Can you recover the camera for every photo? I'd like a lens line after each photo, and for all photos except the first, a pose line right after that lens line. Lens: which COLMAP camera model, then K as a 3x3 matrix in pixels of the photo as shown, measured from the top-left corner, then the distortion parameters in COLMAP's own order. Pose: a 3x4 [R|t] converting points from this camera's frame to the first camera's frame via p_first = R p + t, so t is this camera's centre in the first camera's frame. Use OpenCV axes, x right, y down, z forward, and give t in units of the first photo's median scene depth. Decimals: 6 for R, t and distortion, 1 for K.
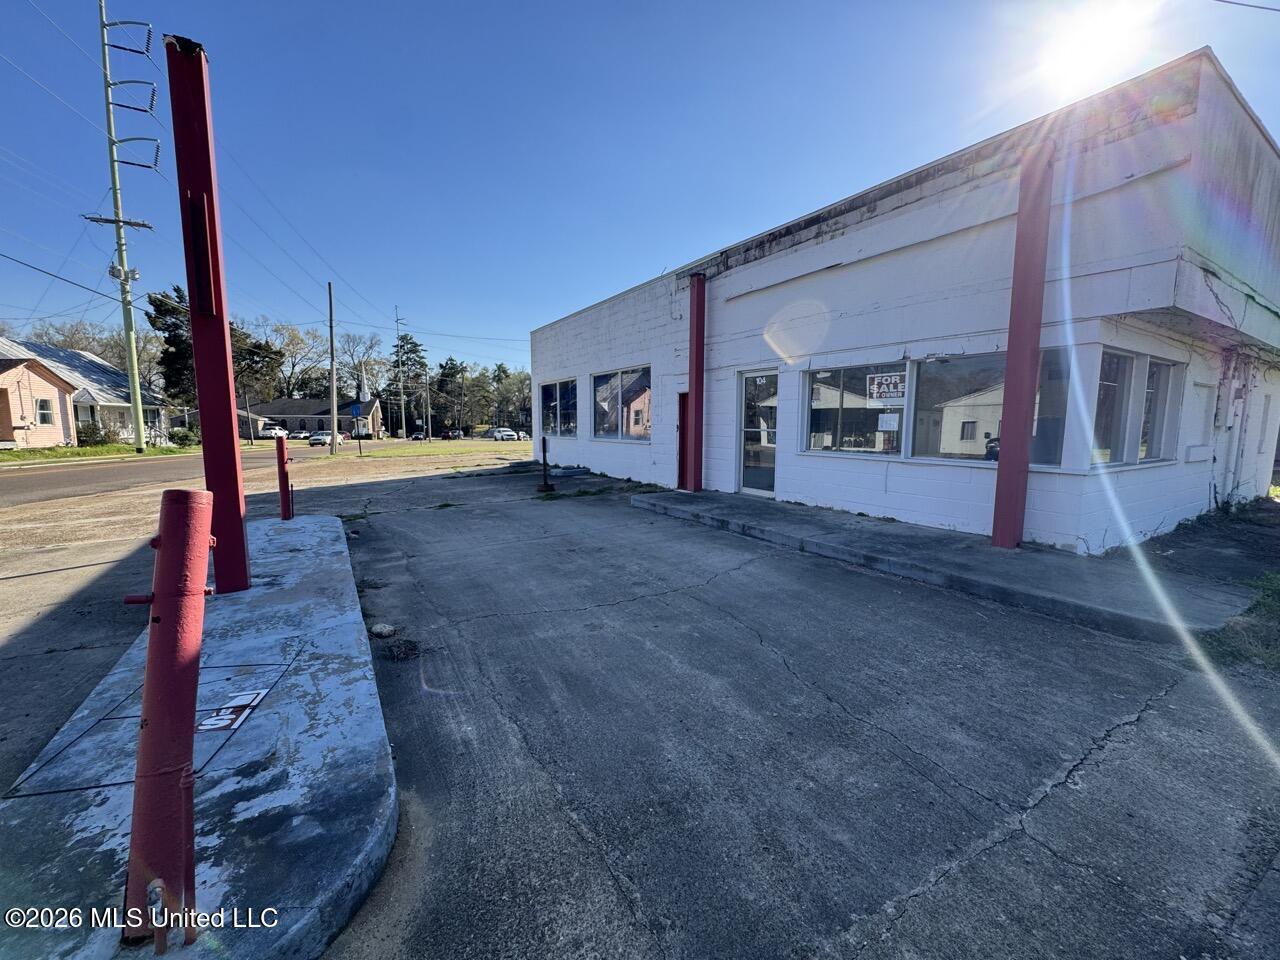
lens RADIAL K [[509.4, 0, 640.7], [0, 509.4, 476.0], [0, 0, 1]] dist [-0.003702, -0.000612]
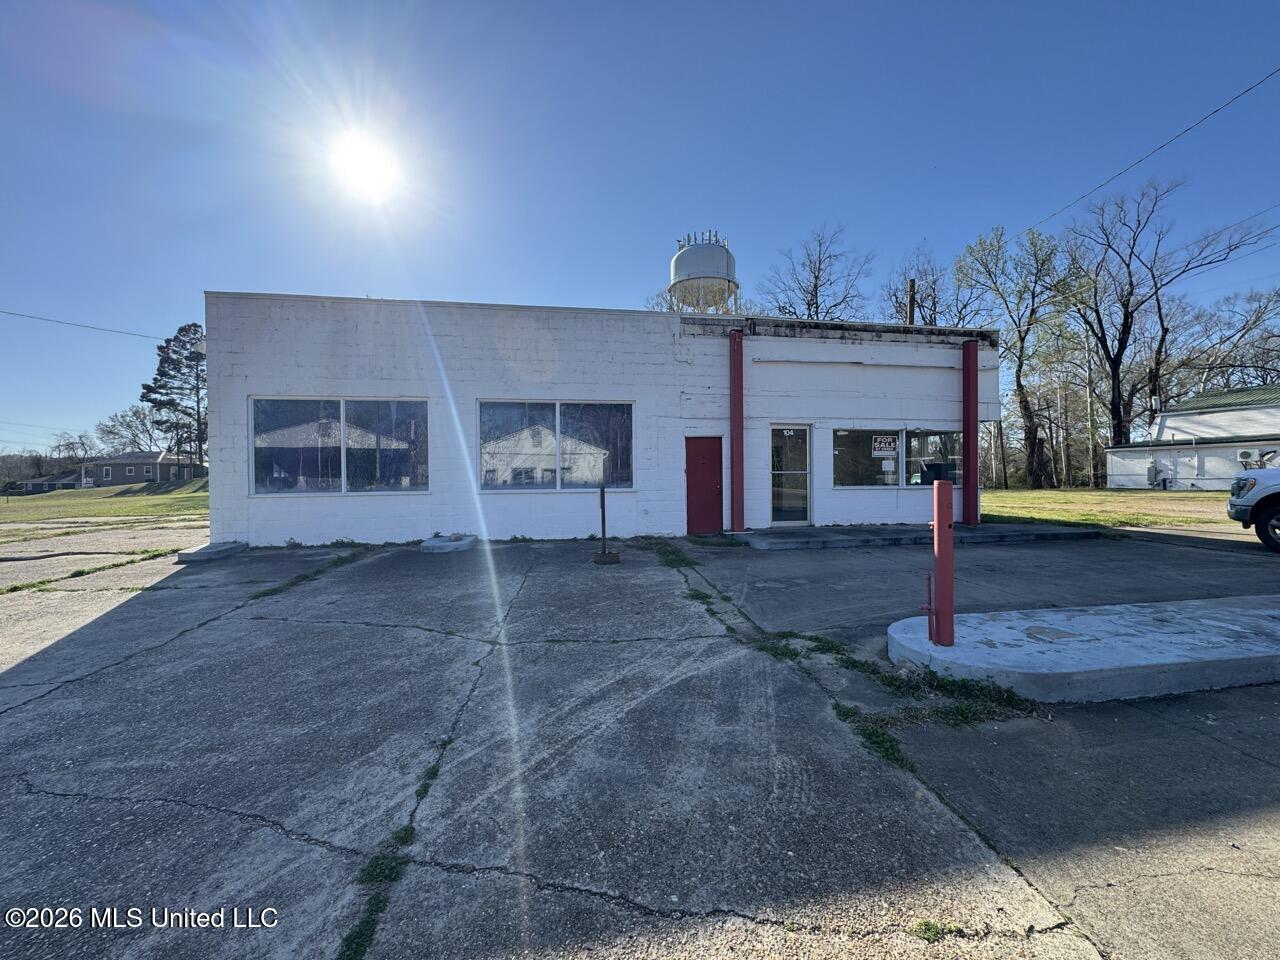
lens RADIAL K [[509.4, 0, 639.4], [0, 509.4, 479.9], [0, 0, 1]] dist [-0.003702, -0.000612]
pose [[0.385039, -0.017068, 0.922743, -1.071314], [0.104351, 0.994222, -0.025153, -0.081904], [-0.916982, 0.105974, 0.384595, 0.888347]]
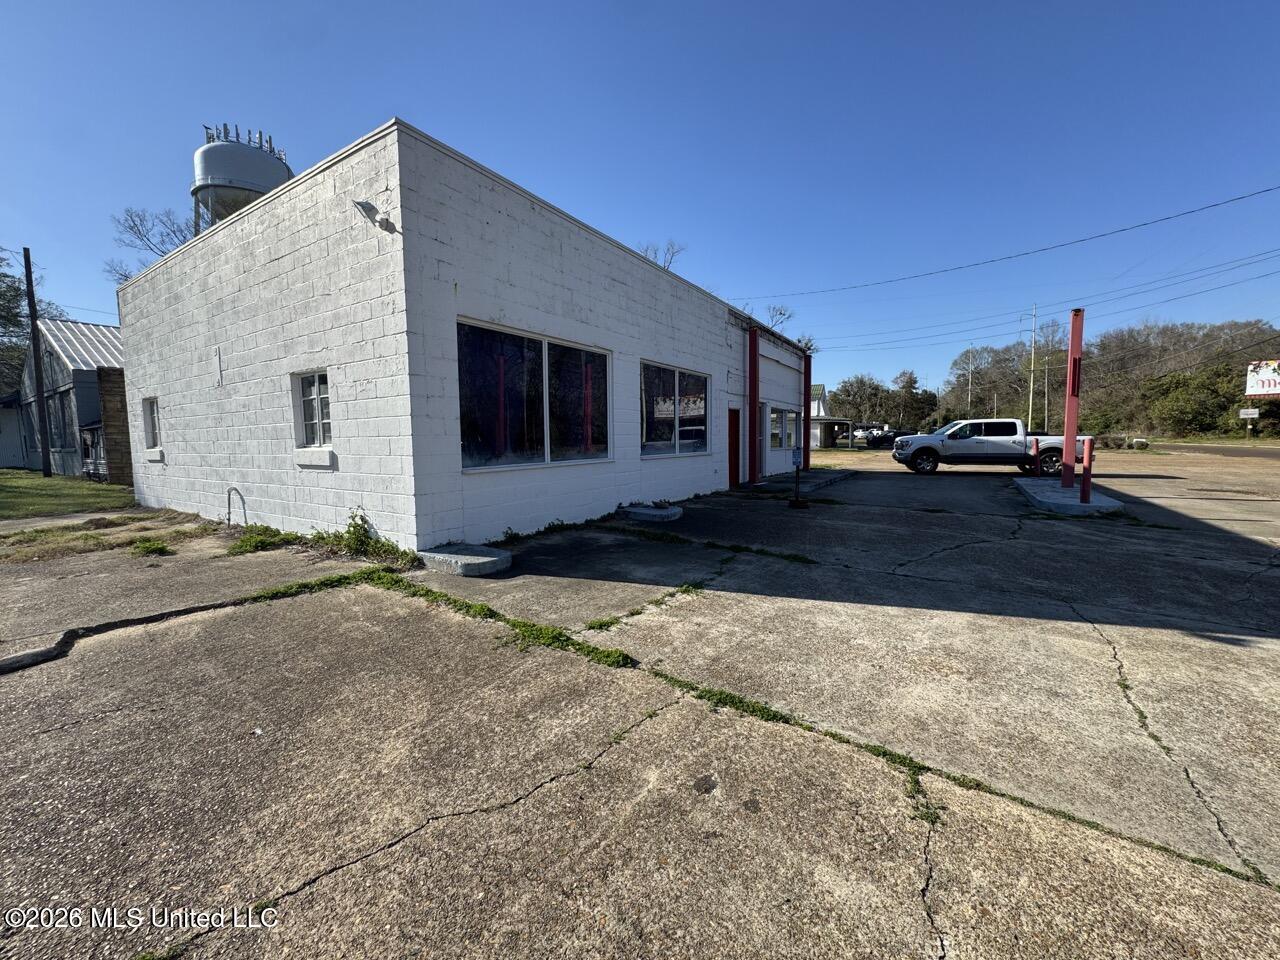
lens RADIAL K [[509.4, 0, 637.7], [0, 509.4, 484.0], [0, 0, 1]] dist [-0.003702, -0.000612]
pose [[-0.425995, -0.076244, 0.901507, -1.140604], [0.103735, 0.985755, 0.132388, -0.209672], [-0.898759, 0.149915, -0.412017, 2.111904]]
